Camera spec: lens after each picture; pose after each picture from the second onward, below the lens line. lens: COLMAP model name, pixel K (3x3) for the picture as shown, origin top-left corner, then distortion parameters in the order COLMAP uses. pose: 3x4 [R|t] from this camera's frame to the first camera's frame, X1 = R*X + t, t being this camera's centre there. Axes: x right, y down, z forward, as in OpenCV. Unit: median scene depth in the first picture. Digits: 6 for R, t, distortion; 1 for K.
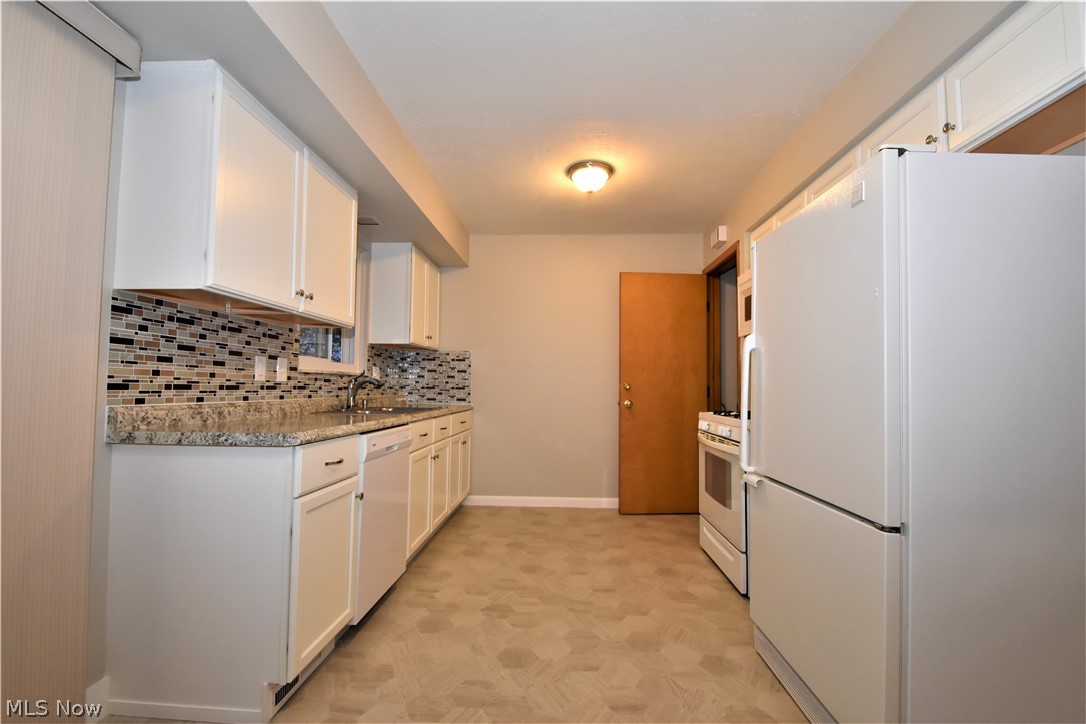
lens RADIAL K [[472.6, 0, 538.3], [0, 472.6, 364.2], [0, 0, 1]] dist [0.009911, -0.015582]
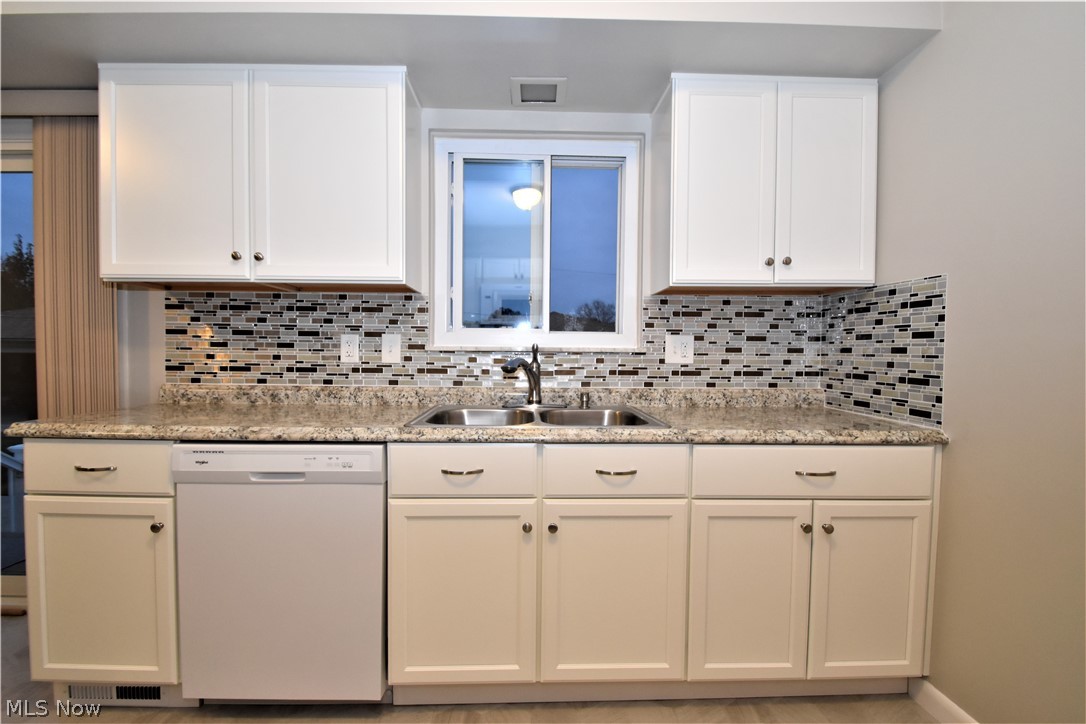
lens RADIAL K [[472.6, 0, 538.3], [0, 472.6, 364.2], [0, 0, 1]] dist [0.009911, -0.015582]
pose [[0.097377, 0.054543, -0.993752, 0.280738], [0.038817, 0.997529, 0.058554, 0.000334], [0.994490, -0.044277, 0.095019, 1.111632]]
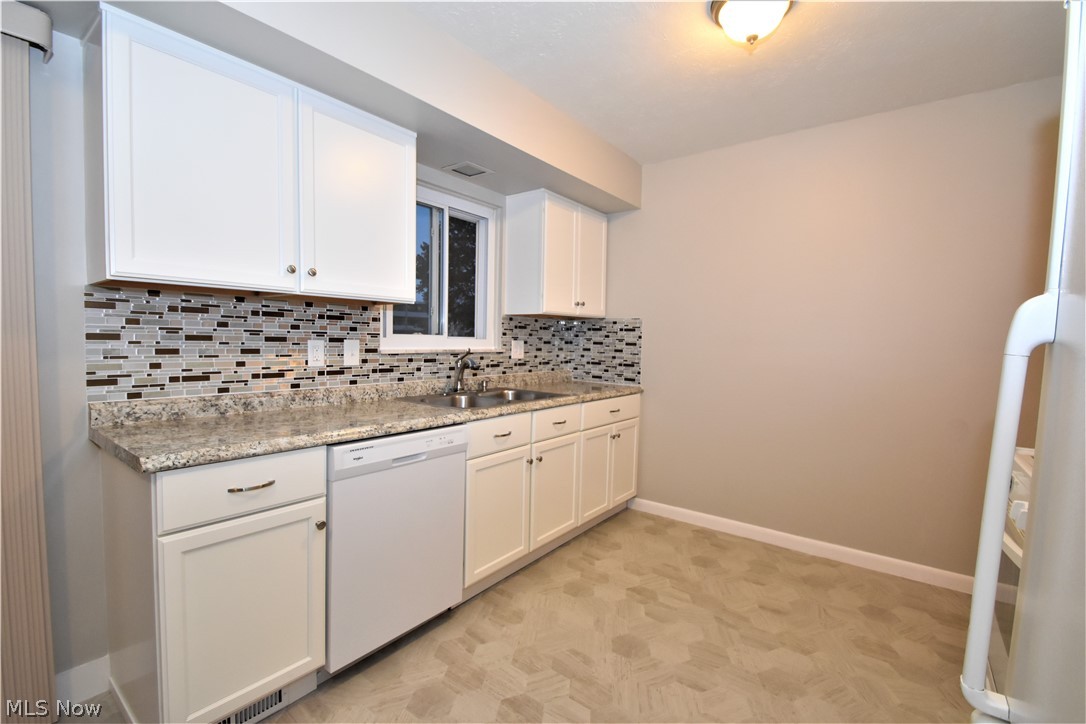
lens RADIAL K [[472.6, 0, 538.3], [0, 472.6, 364.2], [0, 0, 1]] dist [0.009911, -0.015582]
pose [[0.826363, 0.034633, -0.562072, 0.262985], [0.016812, 0.996145, 0.086096, -0.037083], [0.562887, -0.080596, 0.822595, 0.420656]]
